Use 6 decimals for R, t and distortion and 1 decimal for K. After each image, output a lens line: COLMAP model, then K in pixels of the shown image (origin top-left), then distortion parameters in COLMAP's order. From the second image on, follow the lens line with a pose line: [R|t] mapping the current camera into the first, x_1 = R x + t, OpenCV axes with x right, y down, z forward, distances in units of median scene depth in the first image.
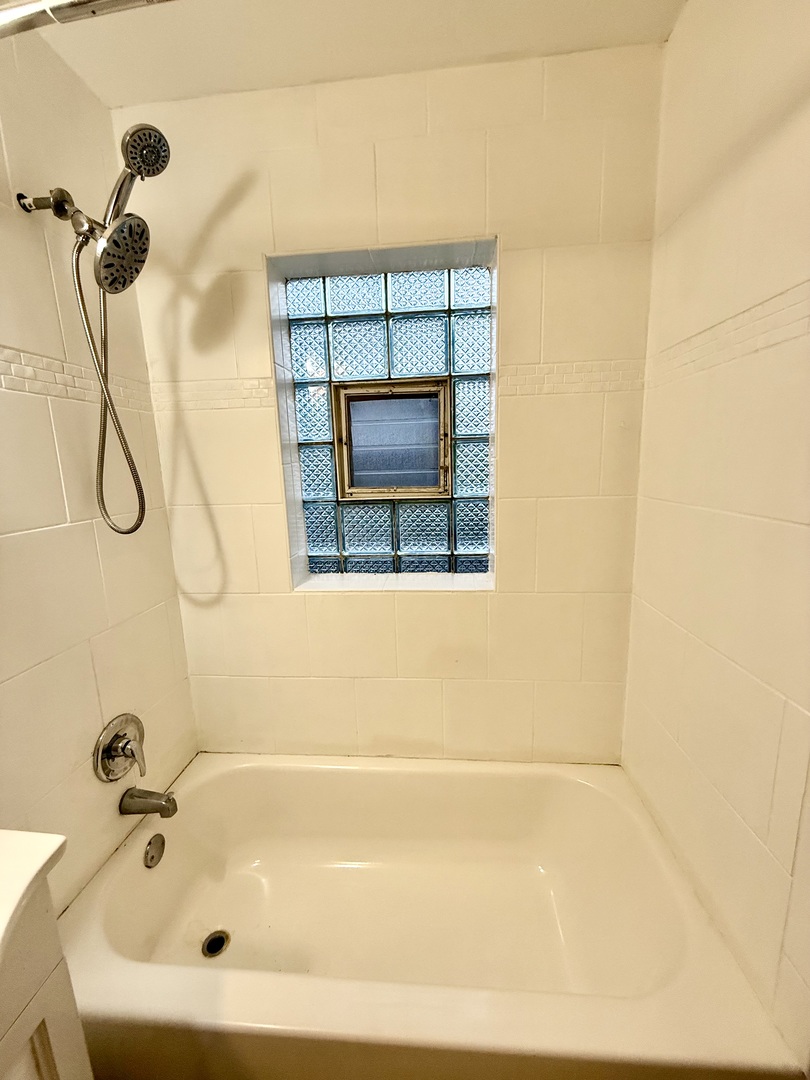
lens RADIAL K [[428.9, 0, 403.8], [0, 428.9, 538.2], [0, 0, 1]] dist [-0.000469, 0.000357]
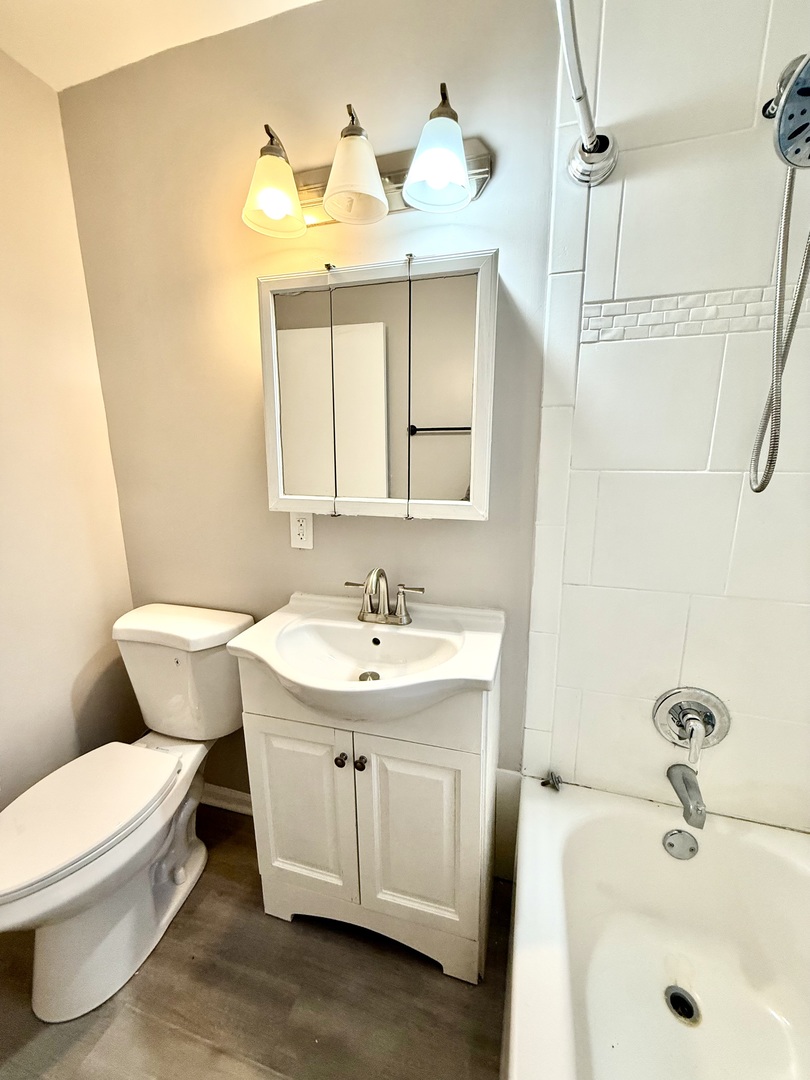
lens RADIAL K [[428.9, 0, 410.3], [0, 428.9, 539.6], [0, 0, 1]] dist [-0.000469, 0.000357]
pose [[-0.197788, 0.228296, -0.953289, 0.217645], [-0.166676, 0.950507, 0.262212, -0.022443], [0.965971, 0.210753, -0.149947, 0.397215]]
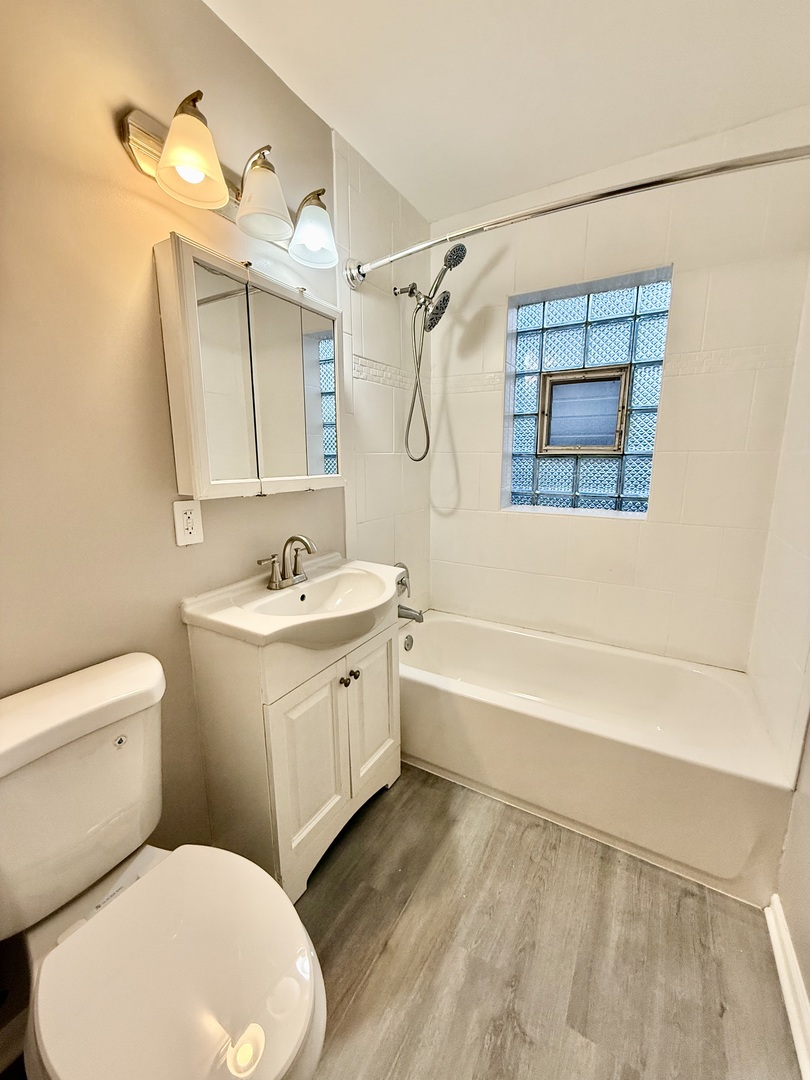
lens RADIAL K [[428.9, 0, 407.5], [0, 428.9, 538.5], [0, 0, 1]] dist [-0.000469, 0.000357]
pose [[0.903038, 0.111228, -0.414911, 0.094328], [-0.101938, 0.993793, 0.044549, 0.191909], [0.417290, 0.002066, 0.908771, -0.551171]]
